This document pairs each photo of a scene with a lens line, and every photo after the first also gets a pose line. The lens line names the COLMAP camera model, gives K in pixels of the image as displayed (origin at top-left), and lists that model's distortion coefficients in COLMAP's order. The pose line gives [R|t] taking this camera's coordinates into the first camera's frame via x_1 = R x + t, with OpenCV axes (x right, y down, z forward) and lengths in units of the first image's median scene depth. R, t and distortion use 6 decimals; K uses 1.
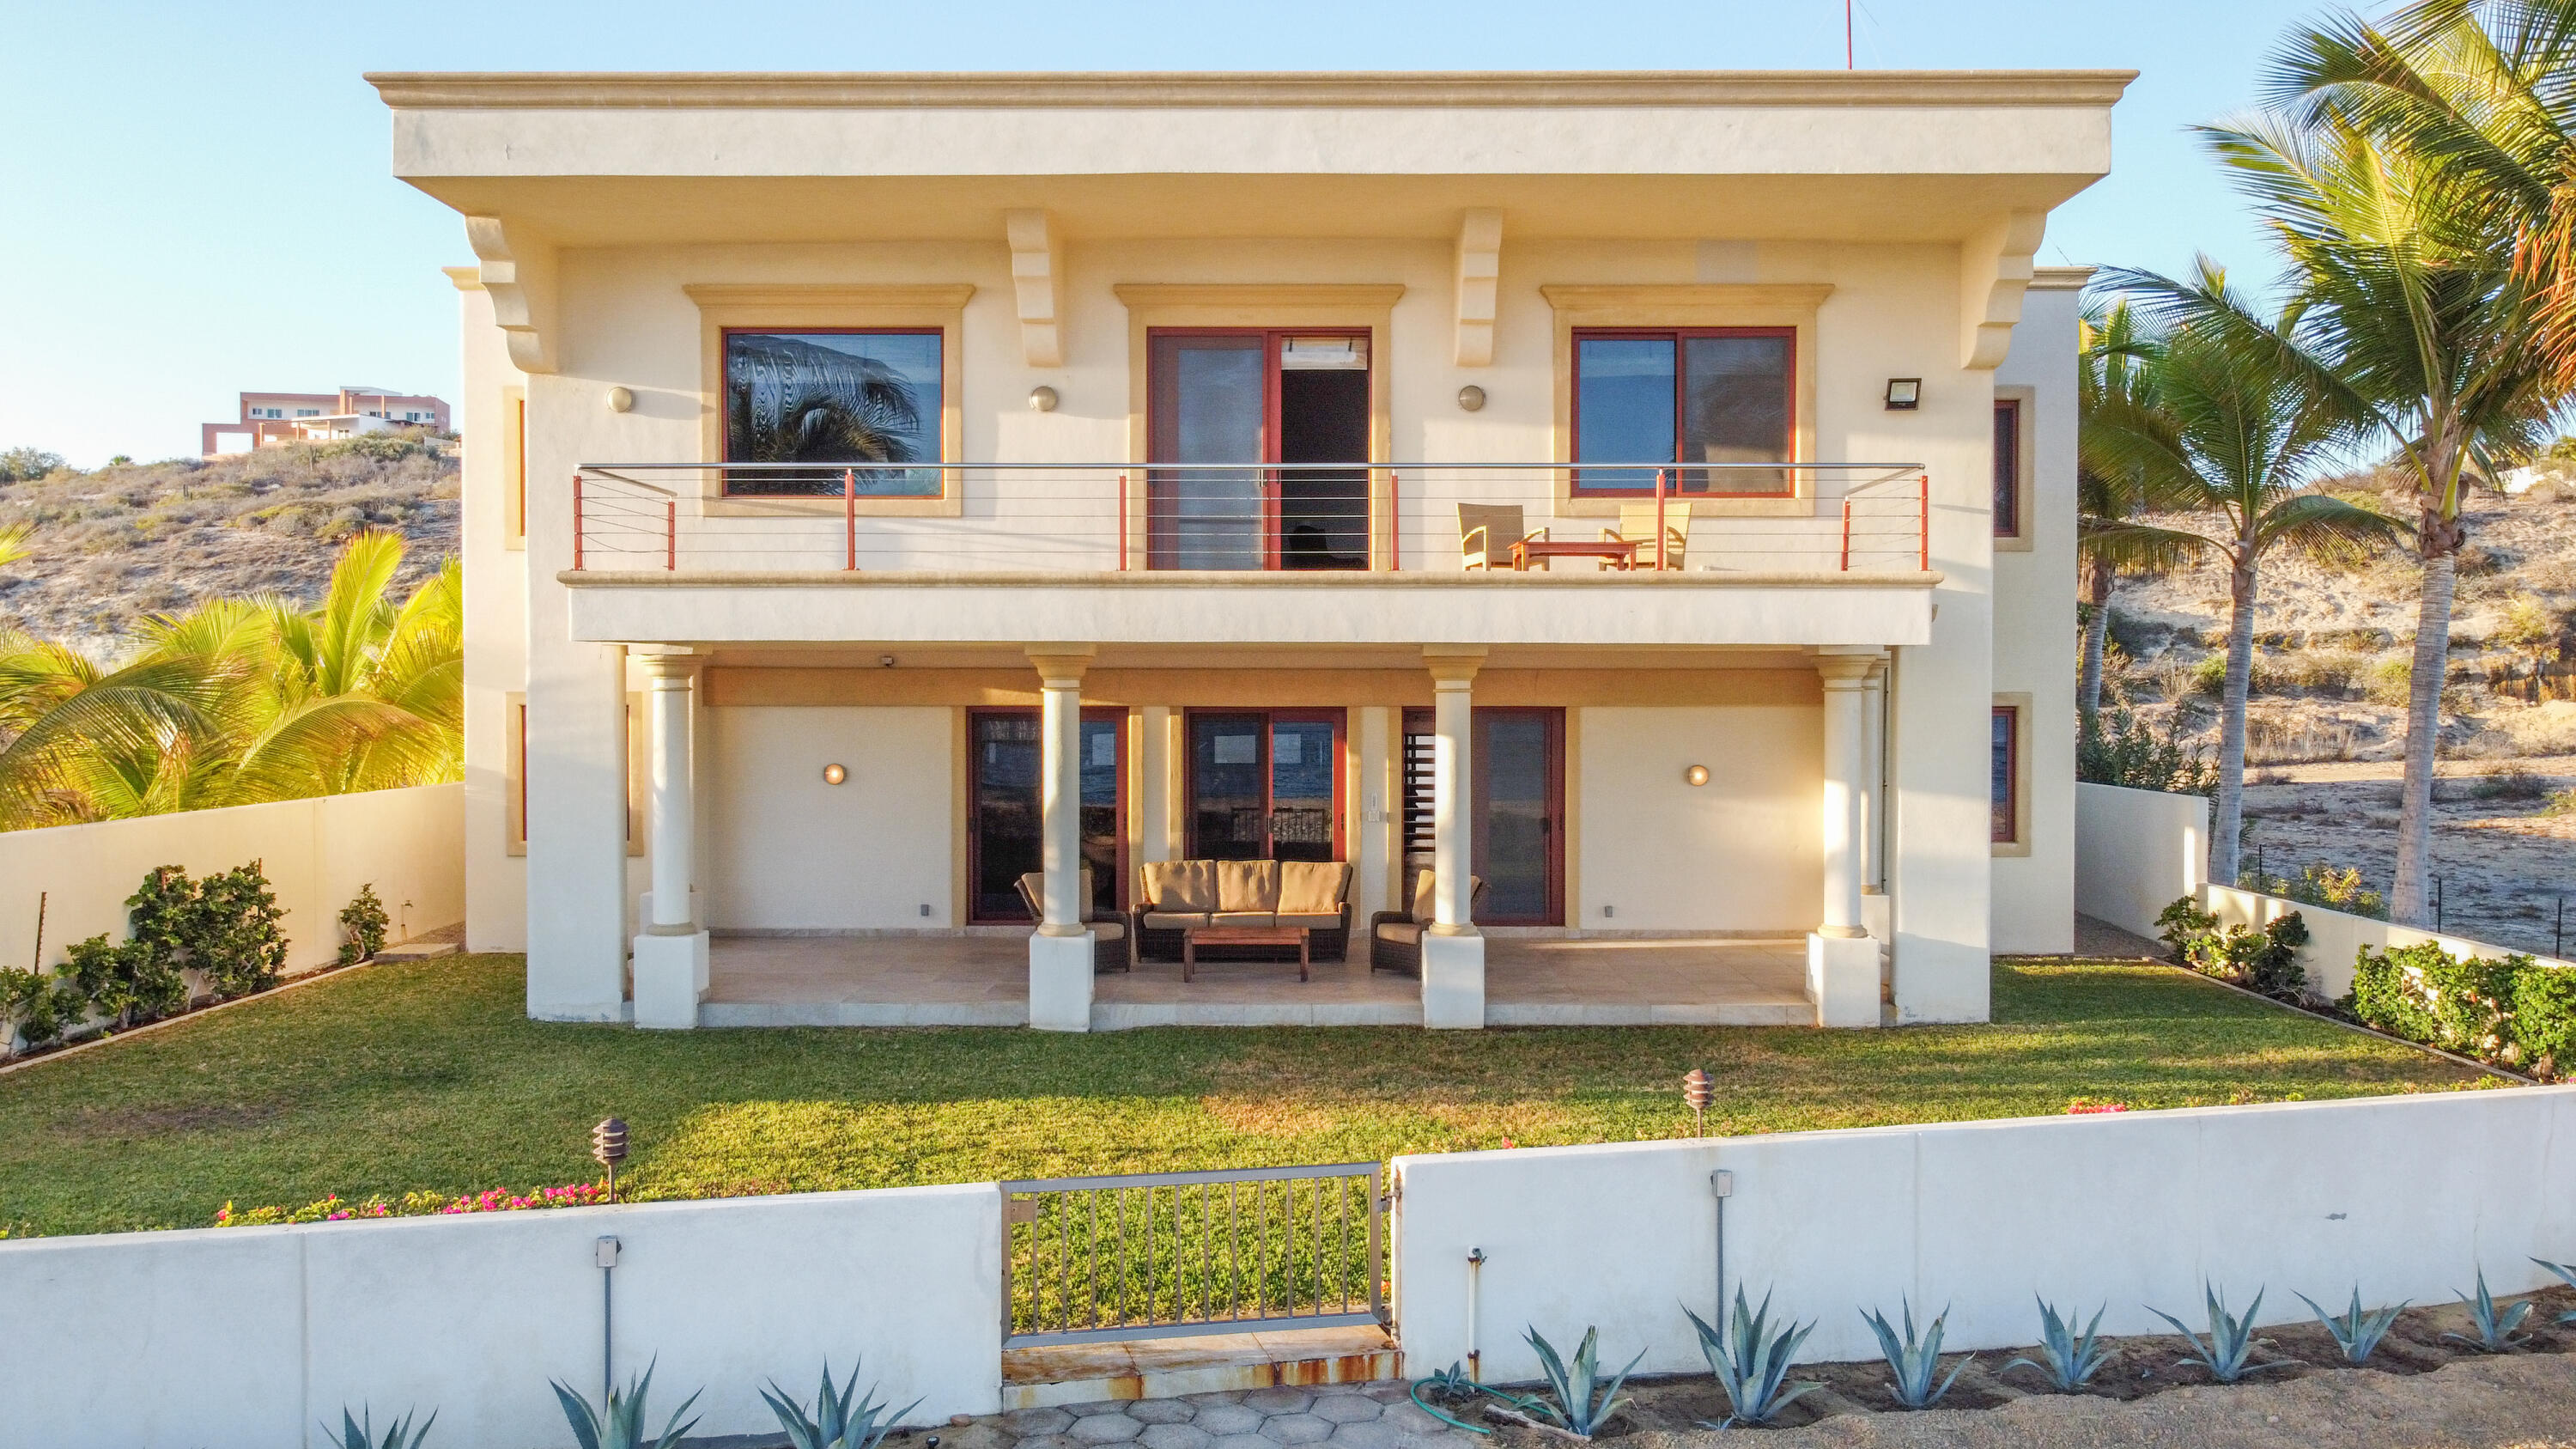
lens RADIAL K [[1958.7, 0, 1294.8], [0, 1958.7, 724.9], [0, 0, 1]] dist [-0.001481, -0.001780]
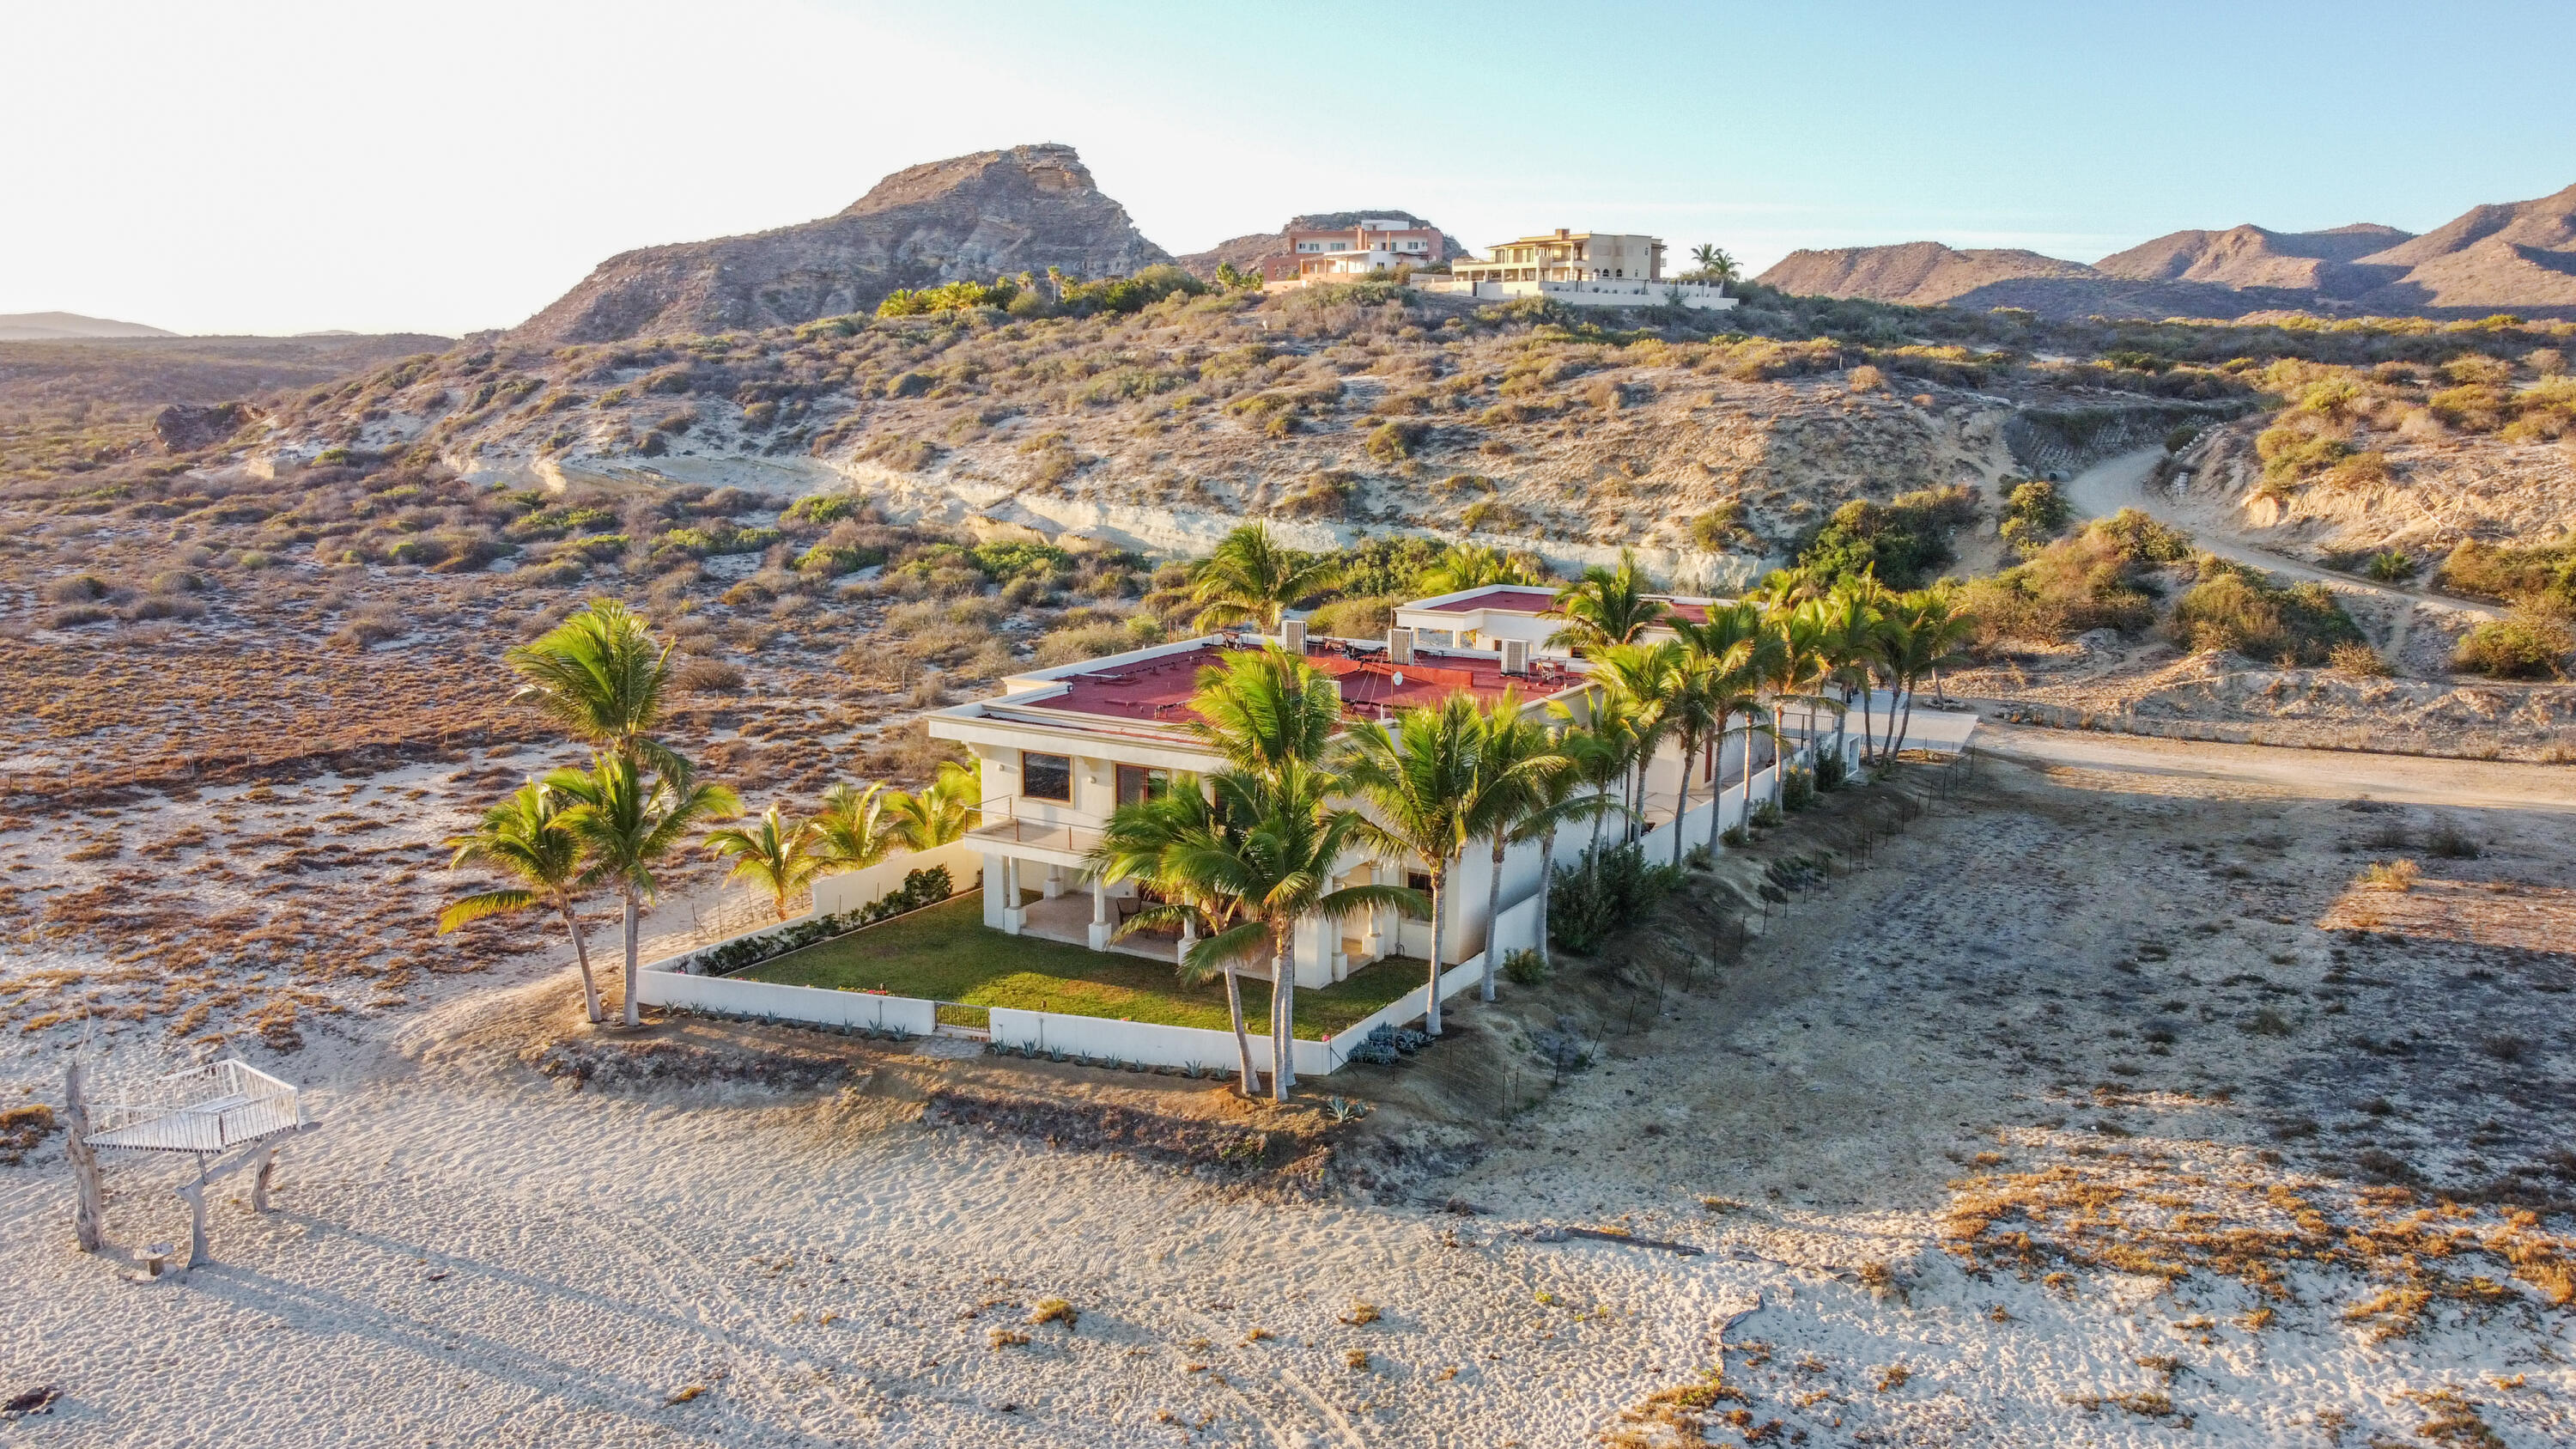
lens RADIAL K [[1958.7, 0, 1288.2], [0, 1958.7, 716.9], [0, 0, 1]] dist [-0.001481, -0.001780]
pose [[0.858075, 0.092720, -0.505084, 1.822464], [-0.014517, 0.987551, 0.156626, -0.778348], [0.513319, -0.127065, 0.848739, -1.702759]]
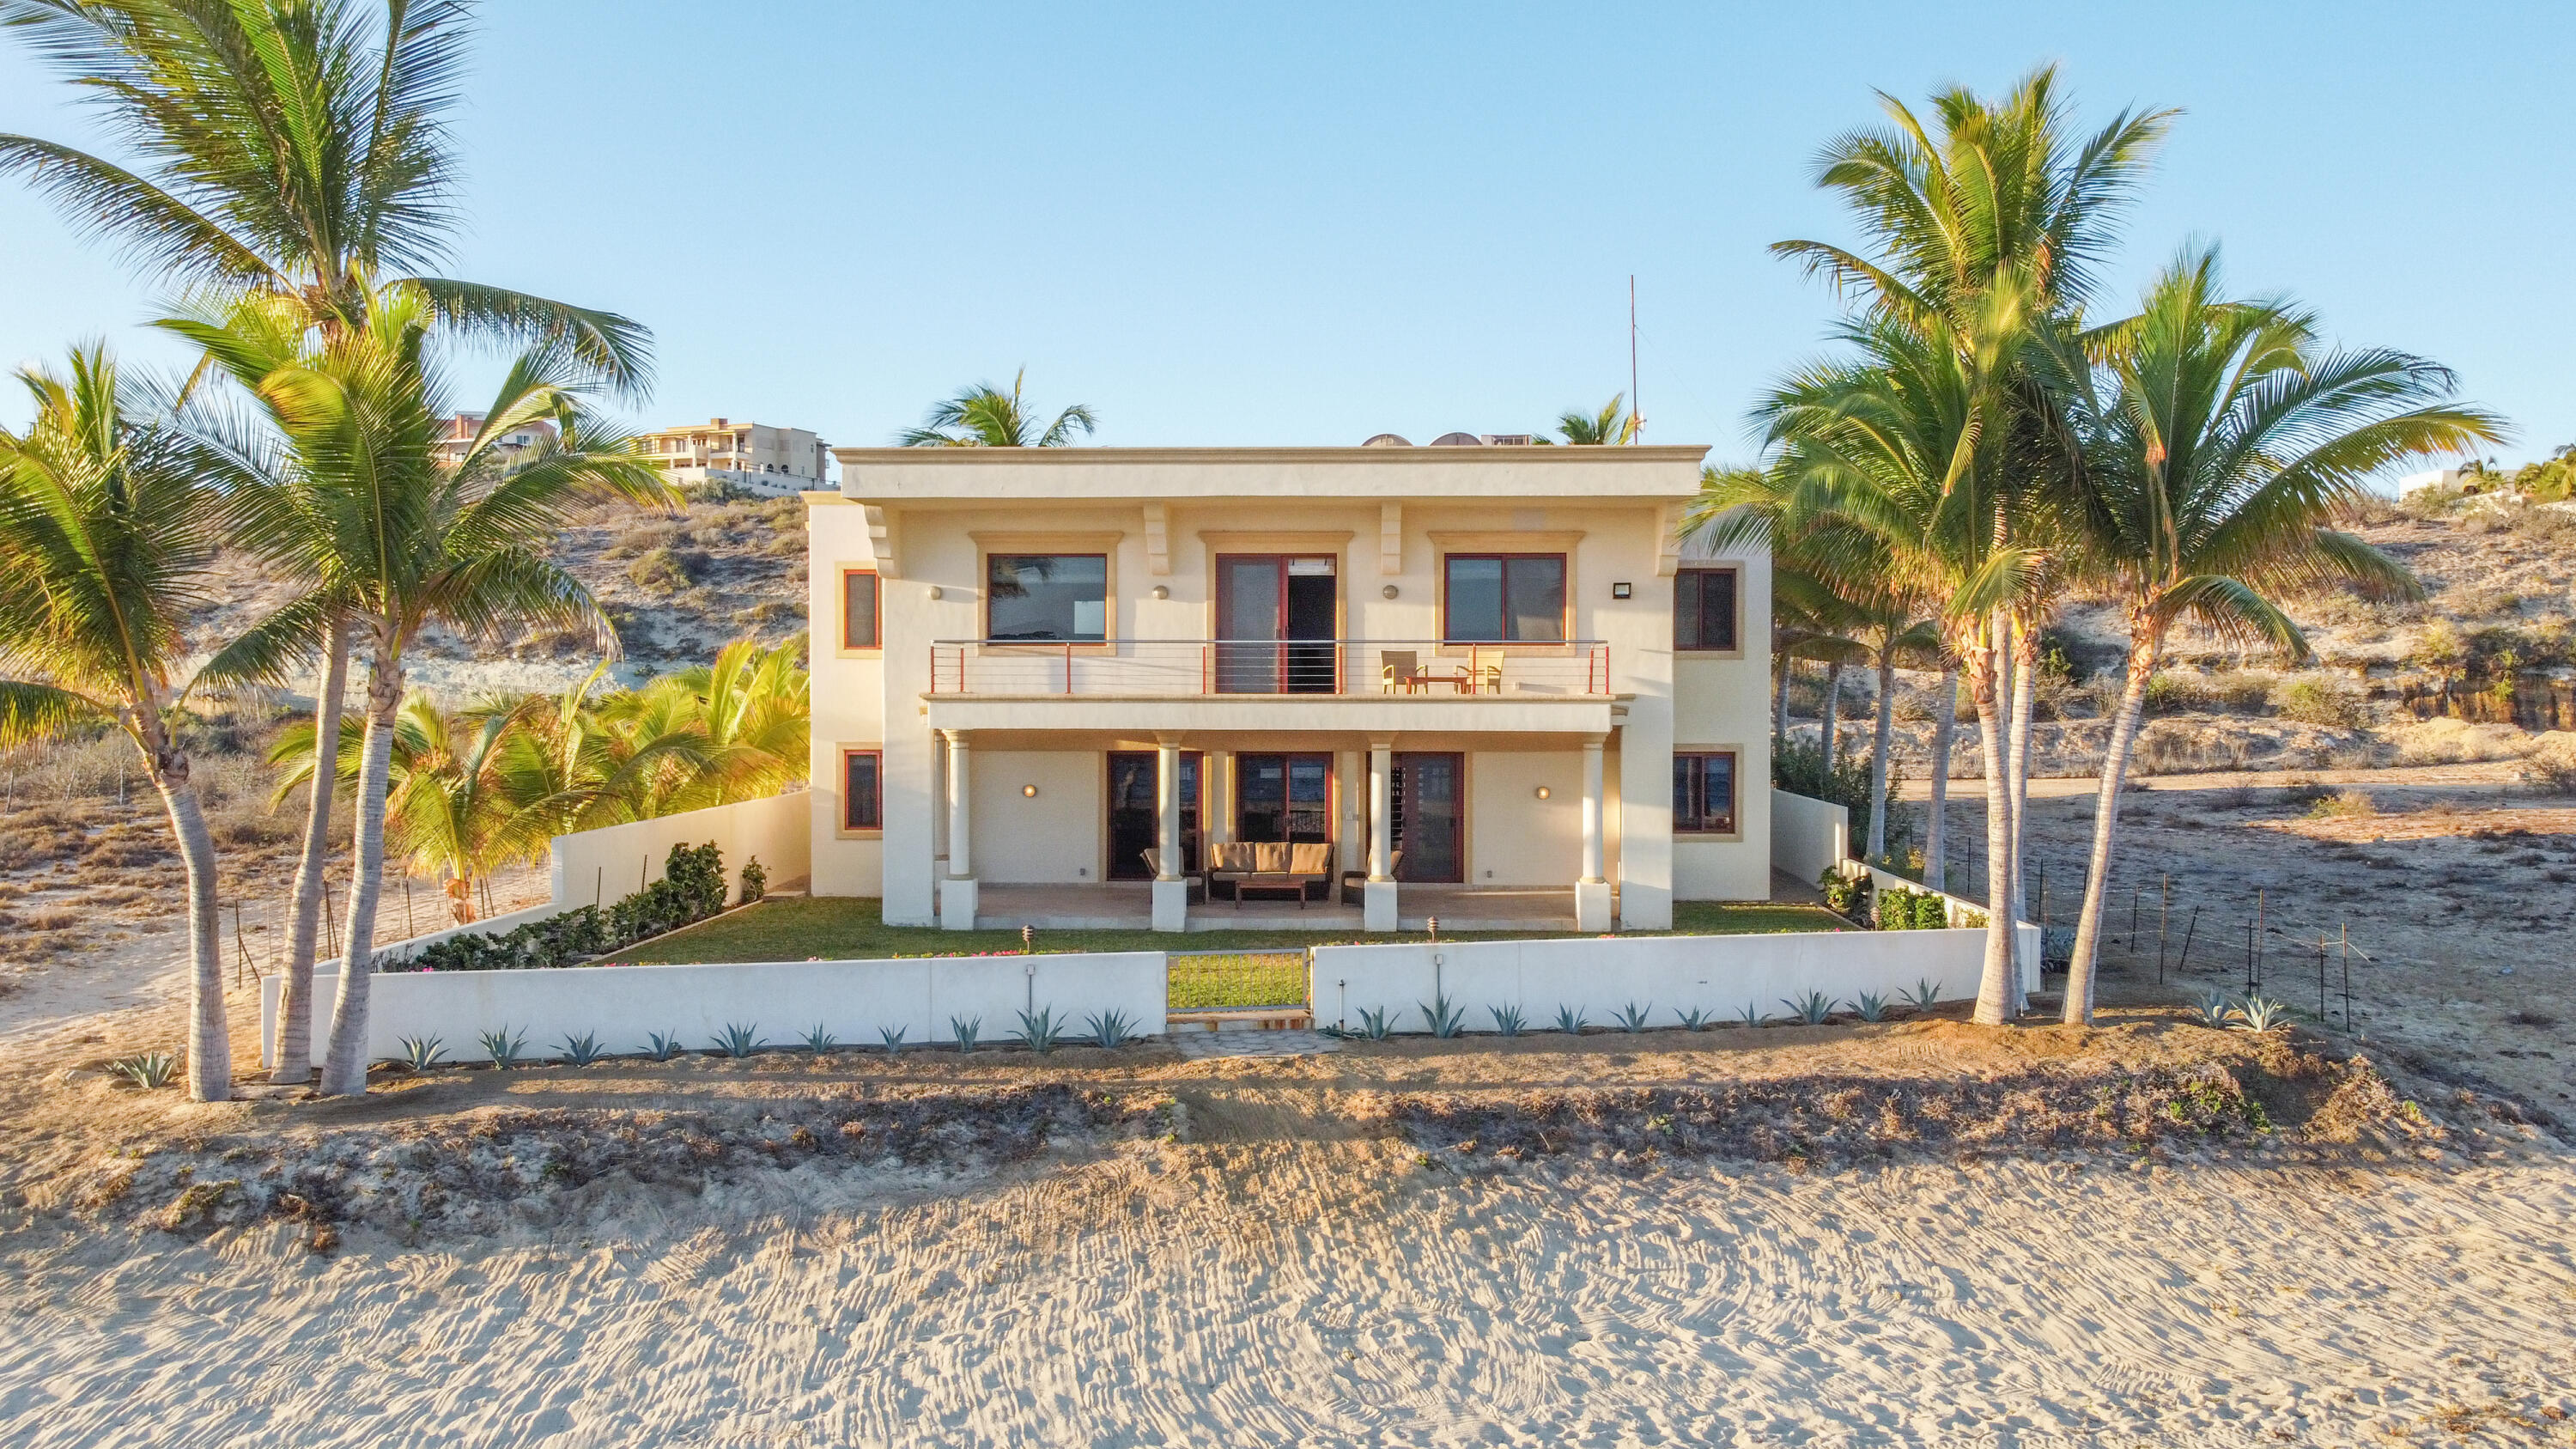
lens RADIAL K [[1958.7, 0, 1293.1], [0, 1958.7, 720.8], [0, 0, 1]] dist [-0.001481, -0.001780]
pose [[0.999517, 0.001020, -0.031055, 0.050817], [-0.001065, 0.999998, -0.001432, -0.038187], [0.031053, 0.001464, 0.999517, -0.781325]]
